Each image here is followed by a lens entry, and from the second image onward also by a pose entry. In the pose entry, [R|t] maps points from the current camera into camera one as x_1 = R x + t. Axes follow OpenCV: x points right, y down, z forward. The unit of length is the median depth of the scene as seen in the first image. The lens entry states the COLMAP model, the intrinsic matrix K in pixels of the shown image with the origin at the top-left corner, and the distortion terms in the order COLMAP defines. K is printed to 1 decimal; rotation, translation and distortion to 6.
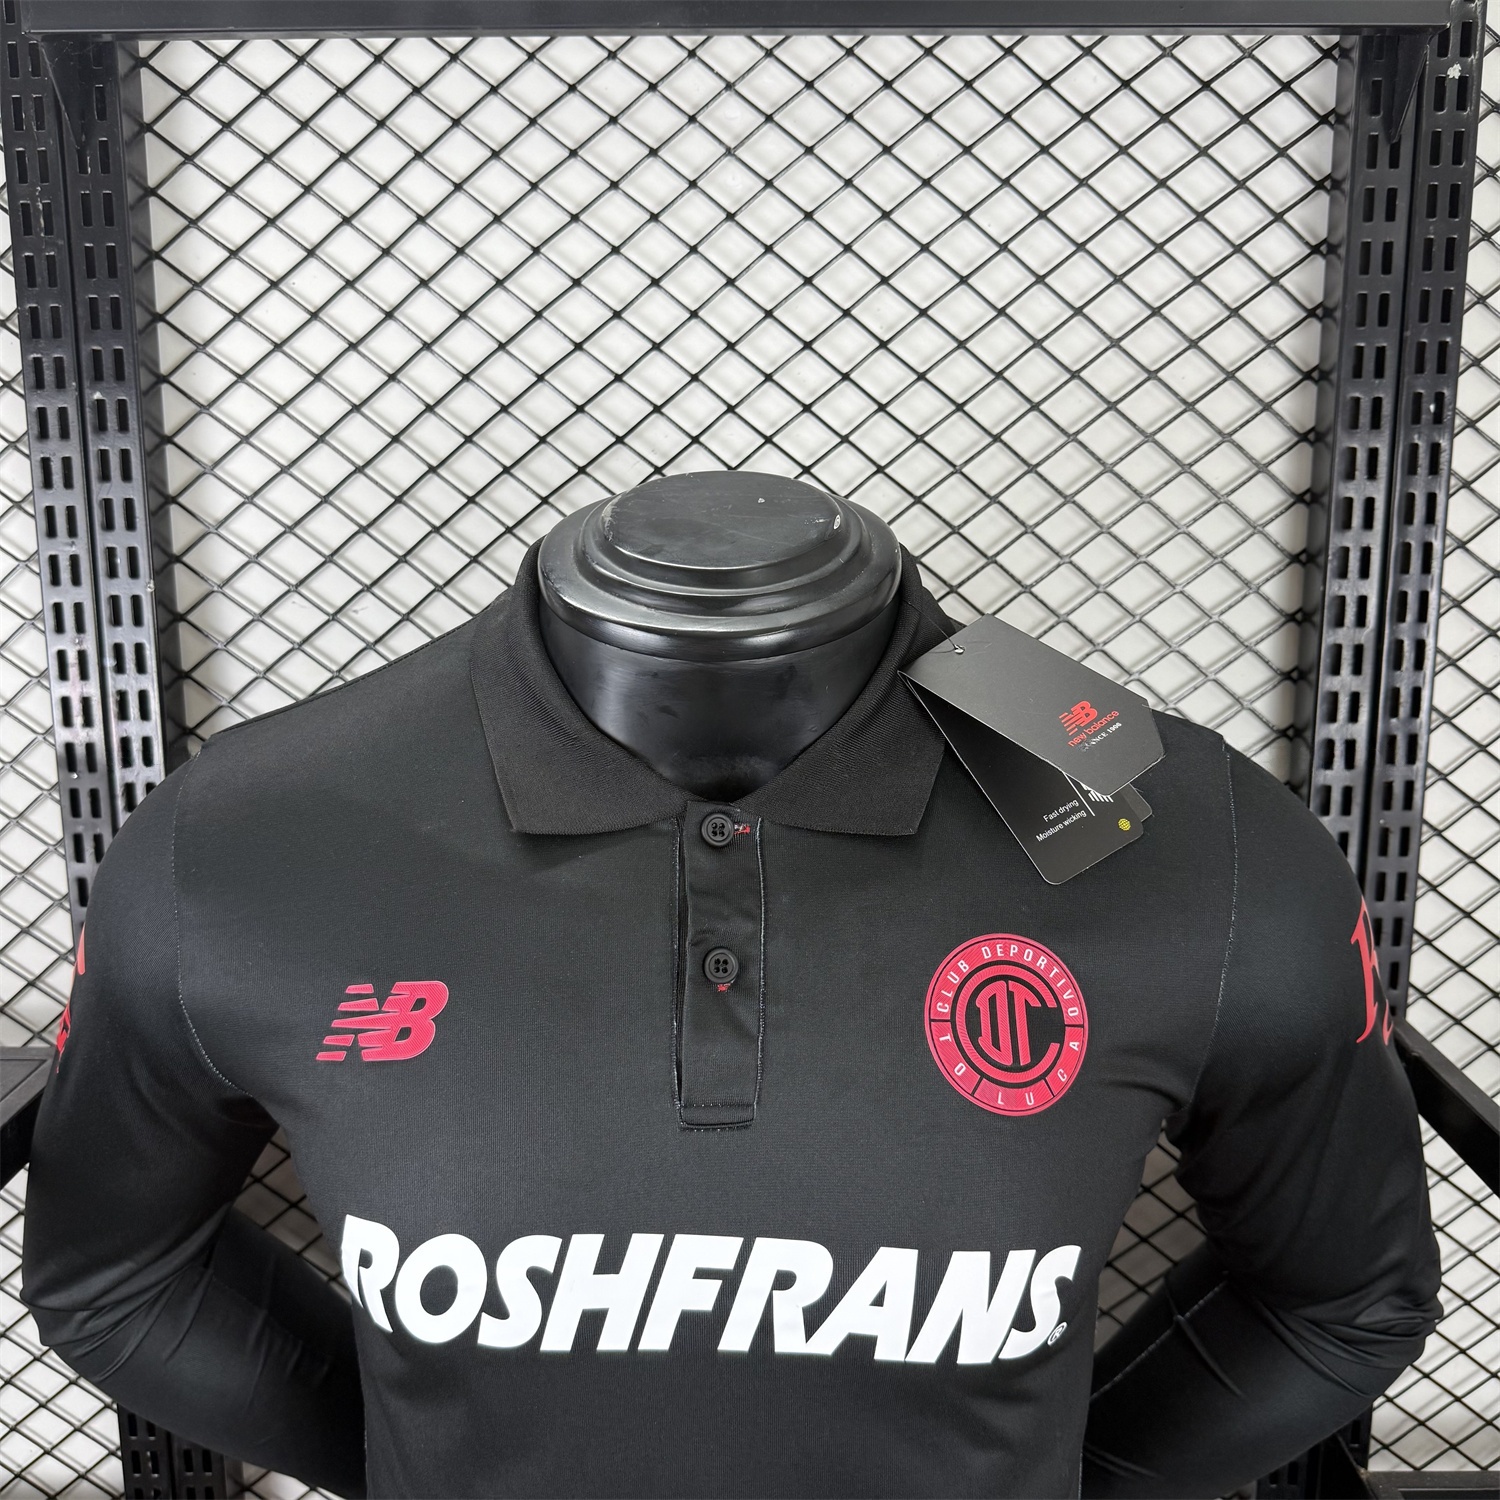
lens RADIAL K [[1300.9, 0, 744.2], [0, 1300.9, 746.0], [0, 0, 1]] dist [0.002078, -0.004783]
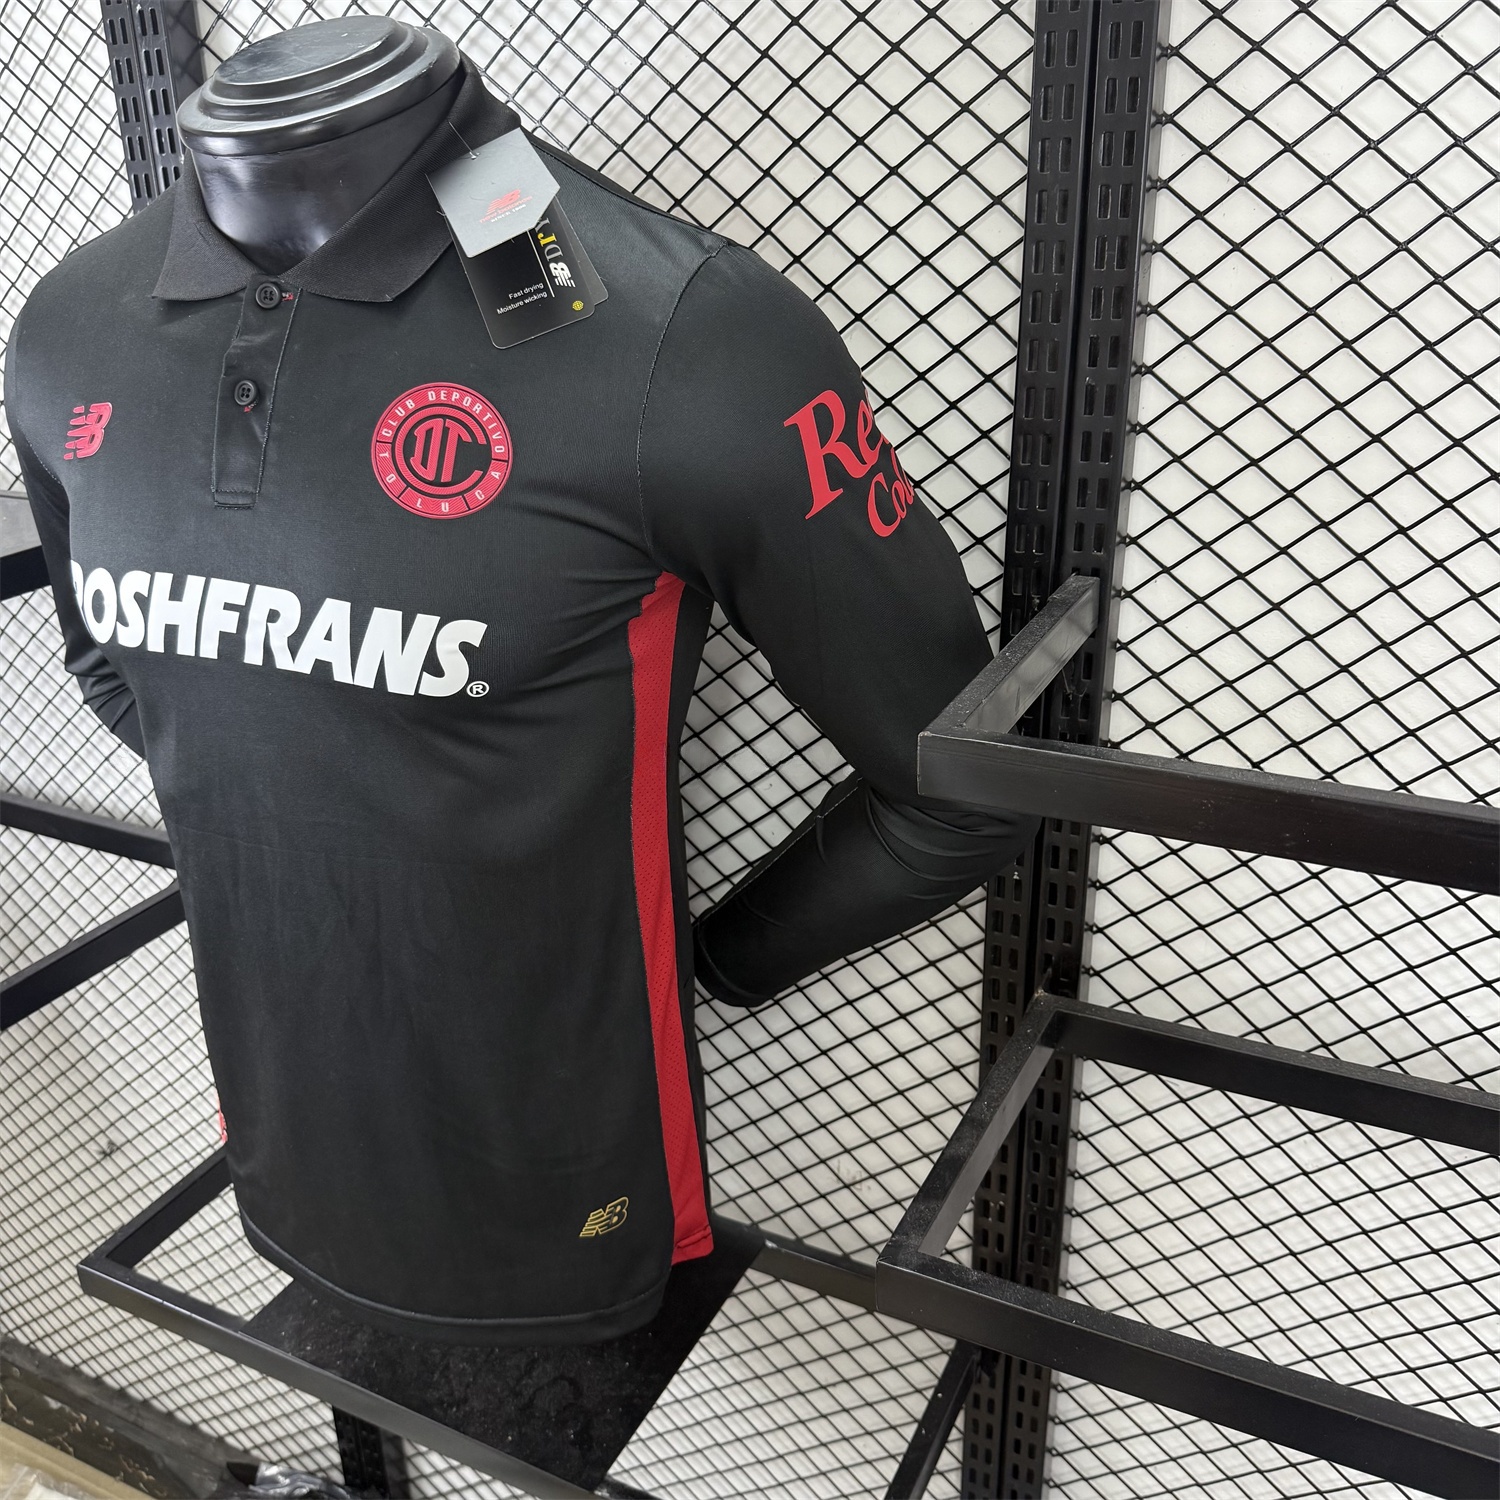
lens RADIAL K [[1300.9, 0, 753.8], [0, 1300.9, 751.5], [0, 0, 1]] dist [0.002078, -0.004783]
pose [[0.936365, 0.127038, -0.327233, 0.992825], [-0.045488, 0.968268, 0.245739, 0.175184], [0.348067, -0.215216, 0.912431, -0.152855]]
